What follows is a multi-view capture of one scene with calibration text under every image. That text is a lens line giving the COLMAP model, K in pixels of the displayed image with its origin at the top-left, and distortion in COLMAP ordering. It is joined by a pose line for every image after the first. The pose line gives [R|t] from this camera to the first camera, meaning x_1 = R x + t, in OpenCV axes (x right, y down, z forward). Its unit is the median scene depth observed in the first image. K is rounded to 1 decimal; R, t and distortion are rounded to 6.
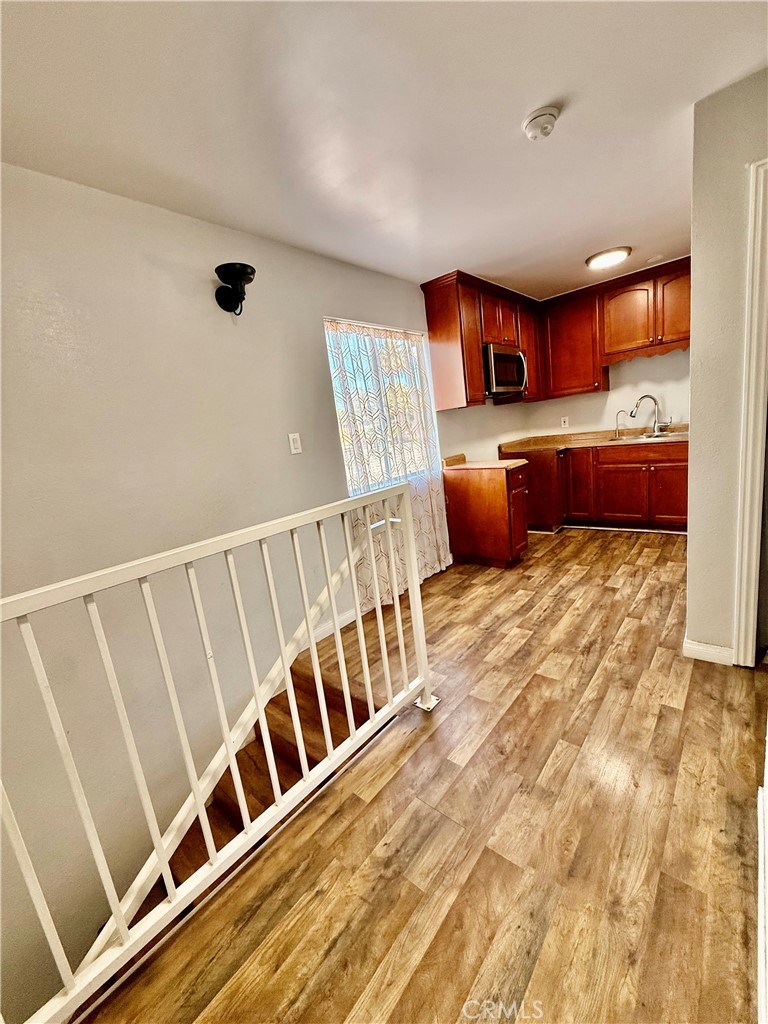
lens RADIAL K [[410.2, 0, 384.0], [0, 410.2, 512.0], [0, 0, 1]] dist [0.000371, 0.000584]
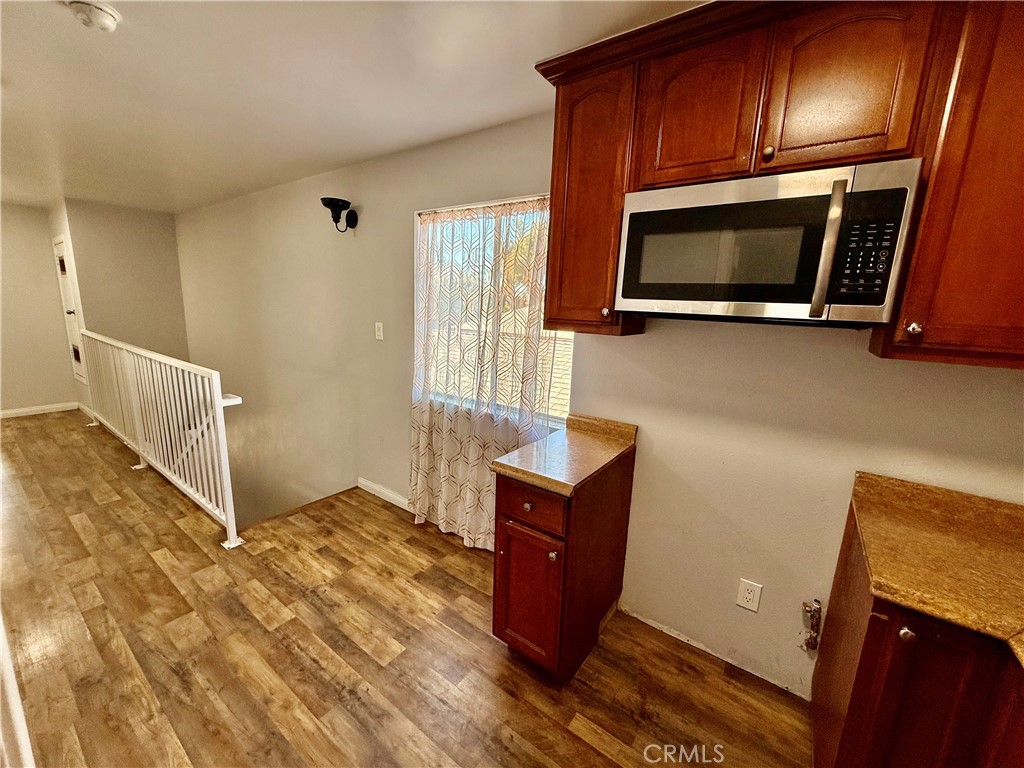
lens RADIAL K [[410.2, 0, 510.2], [0, 410.2, 384.1], [0, 0, 1]] dist [0.000371, 0.000584]
pose [[0.078302, 0.311940, -0.946870, 0.691368], [-0.244949, 0.926690, 0.285035, -0.322004], [0.966369, 0.209616, 0.148971, 0.866713]]
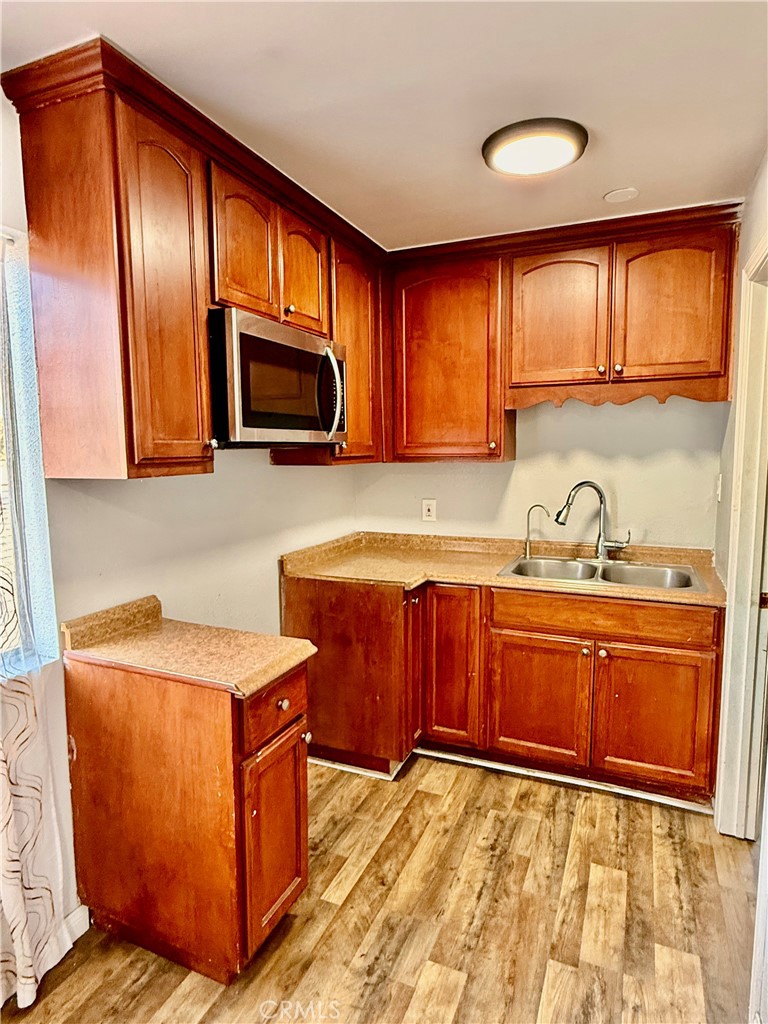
lens RADIAL K [[603.6, 0, 384.0], [0, 603.6, 512.0], [0, 0, 1]] dist [0.001093, 0.000554]
pose [[0.946302, 0.084217, 0.312121, 0.236330], [-0.050295, 0.992069, -0.115194, -0.182904], [-0.319347, 0.093310, 0.943033, 0.487712]]
